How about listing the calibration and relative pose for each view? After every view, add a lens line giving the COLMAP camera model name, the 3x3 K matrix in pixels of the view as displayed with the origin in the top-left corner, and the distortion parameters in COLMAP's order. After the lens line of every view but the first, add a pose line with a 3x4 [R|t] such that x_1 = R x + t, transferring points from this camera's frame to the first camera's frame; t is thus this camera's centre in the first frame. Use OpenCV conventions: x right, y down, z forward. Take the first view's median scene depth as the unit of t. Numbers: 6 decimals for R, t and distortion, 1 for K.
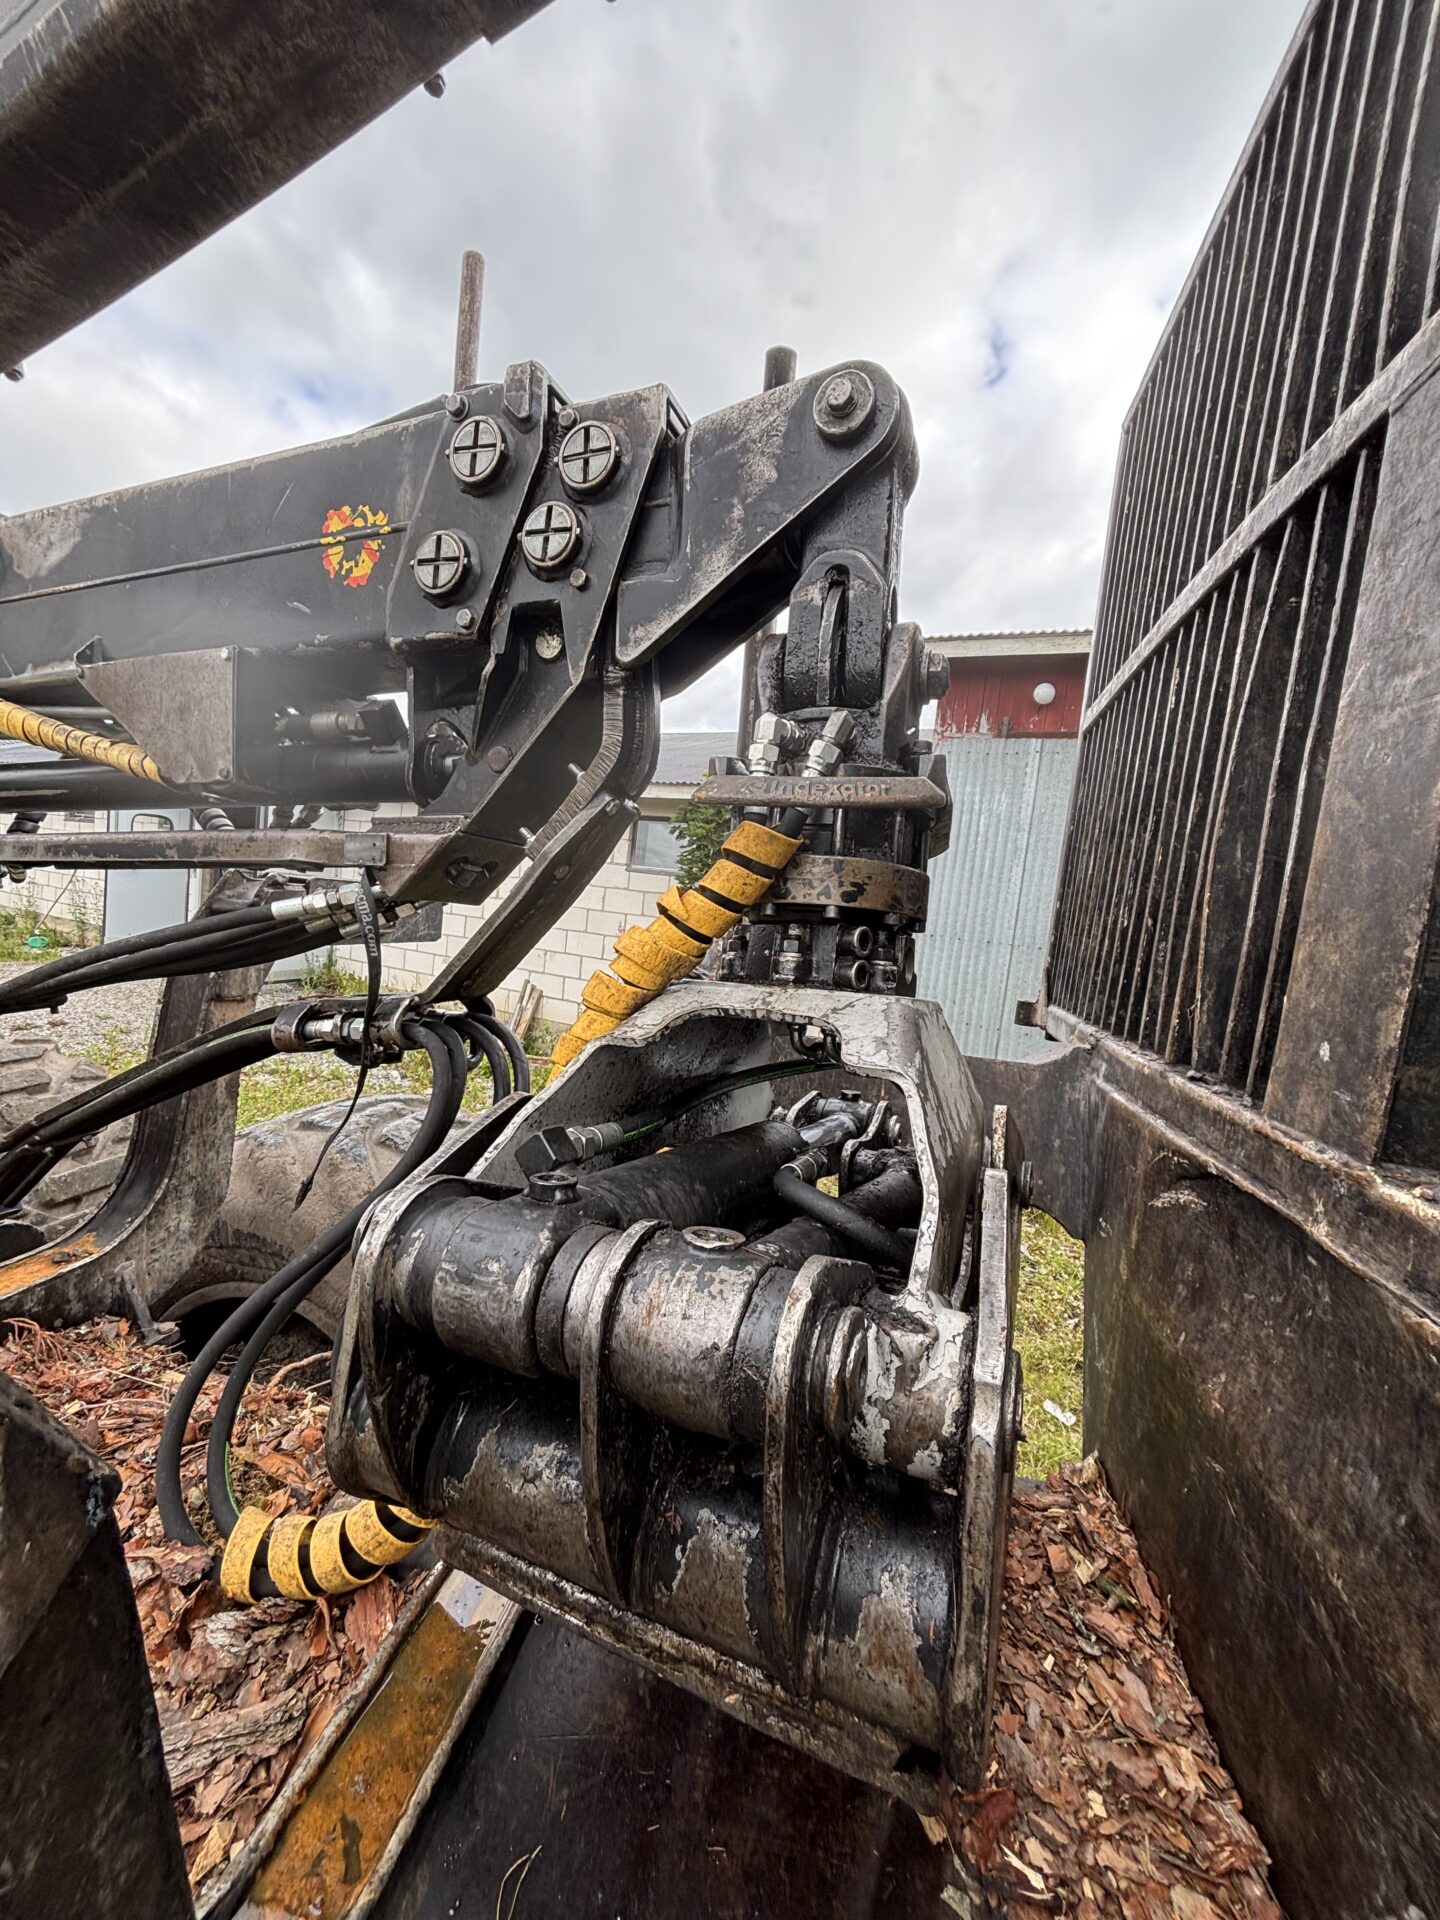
lens RADIAL K [[773.3, 0, 720.1], [0, 773.3, 958.6], [0, 0, 1]] dist [0.002144, -0.000607]
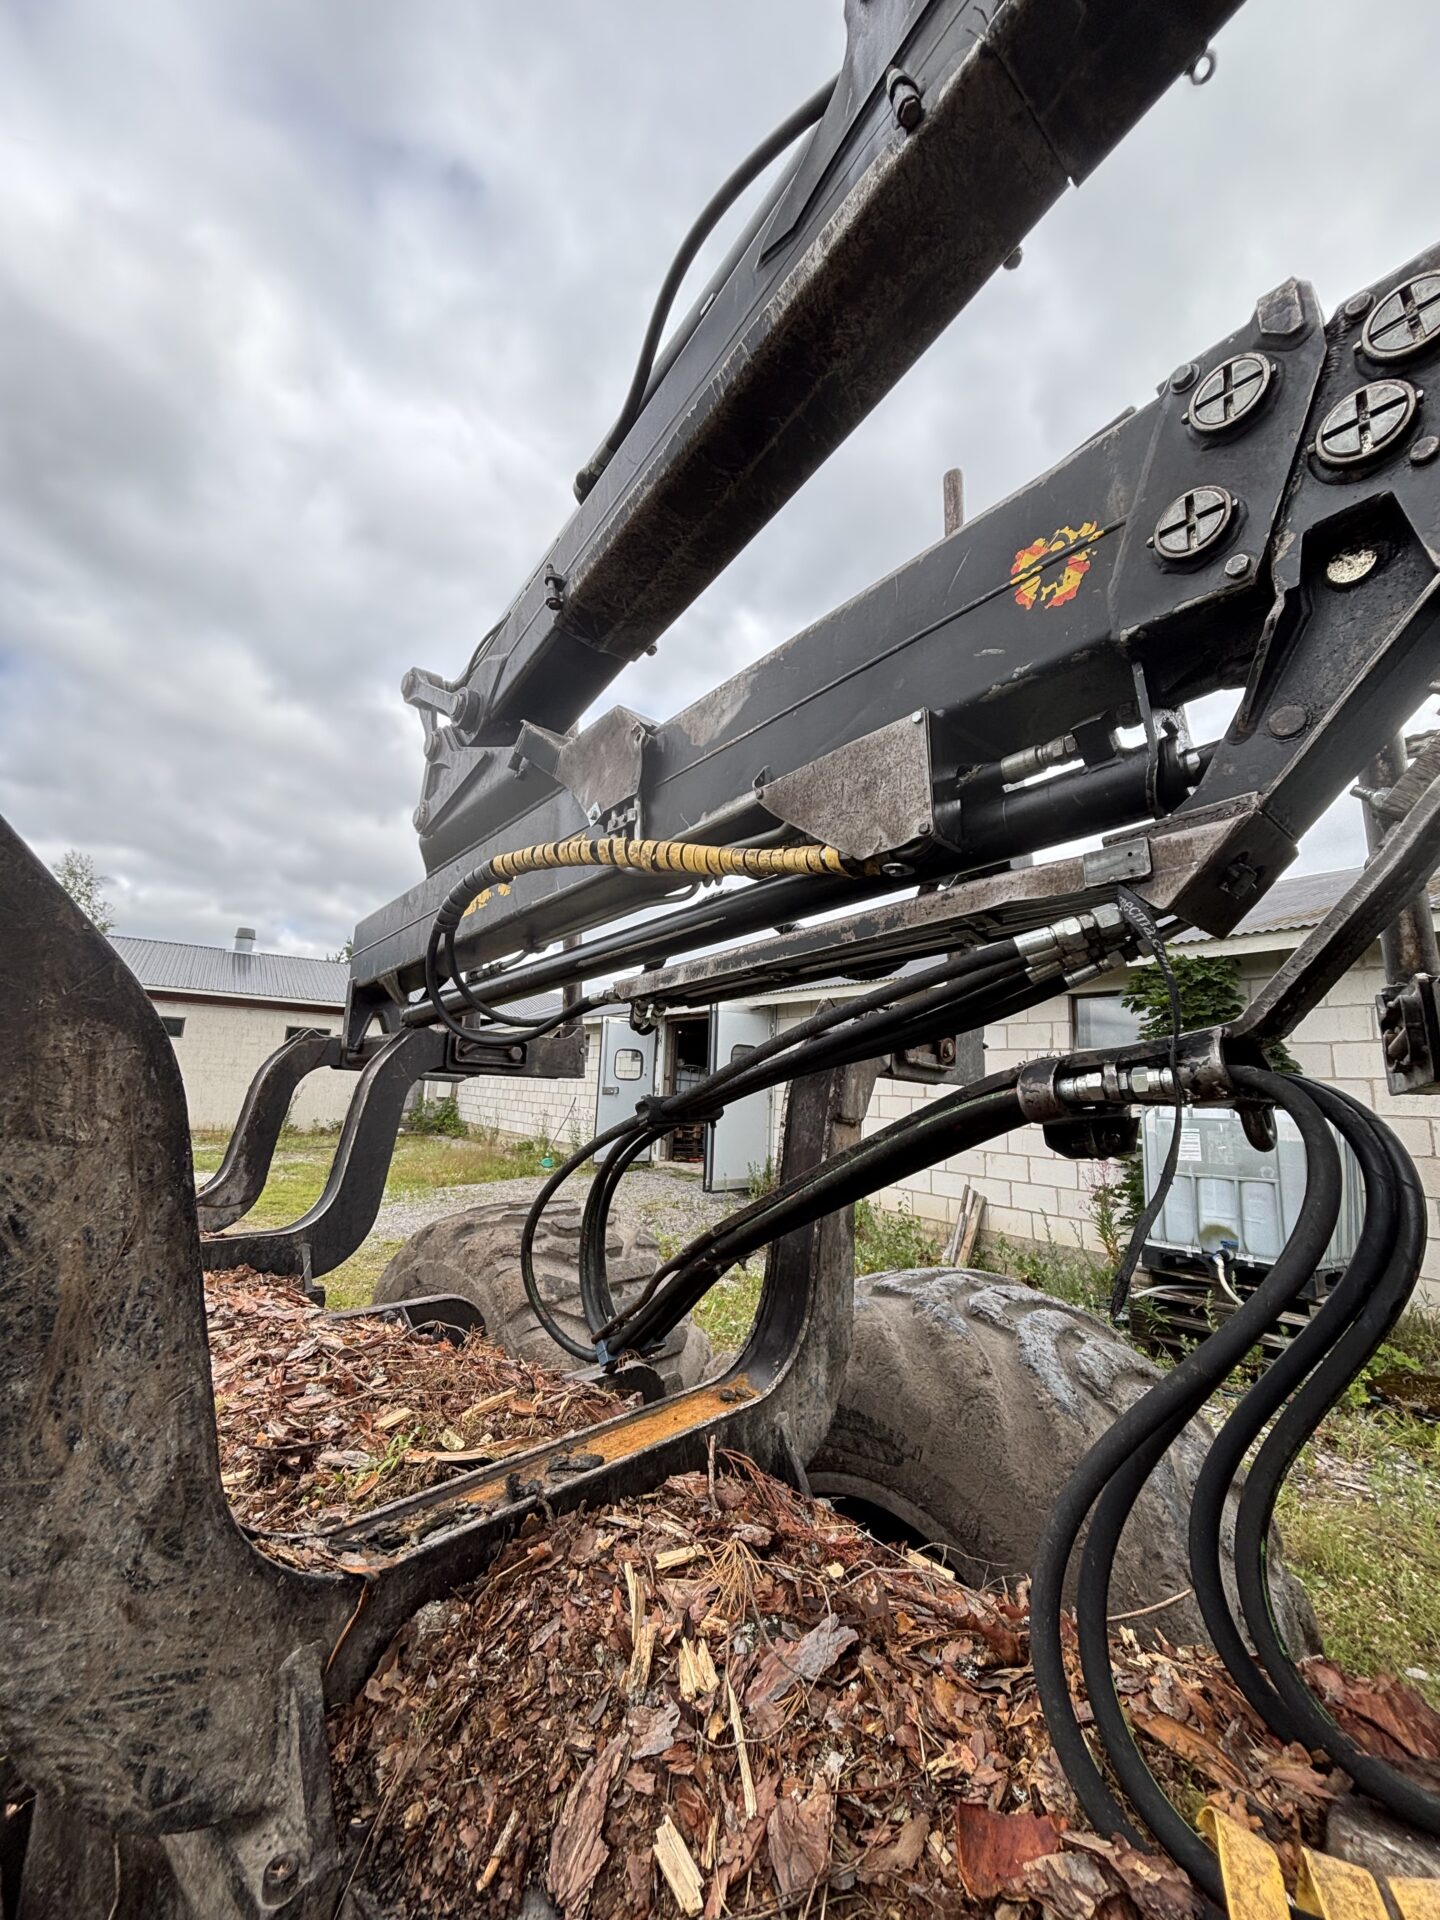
lens RADIAL K [[773.3, 0, 714.6], [0, 773.3, 957.3], [0, 0, 1]] dist [0.002144, -0.000607]
pose [[0.877782, -0.148347, -0.455513, -0.436931], [0.016181, 0.959485, -0.281295, 0.171733], [0.478787, 0.239545, 0.844619, 0.099764]]
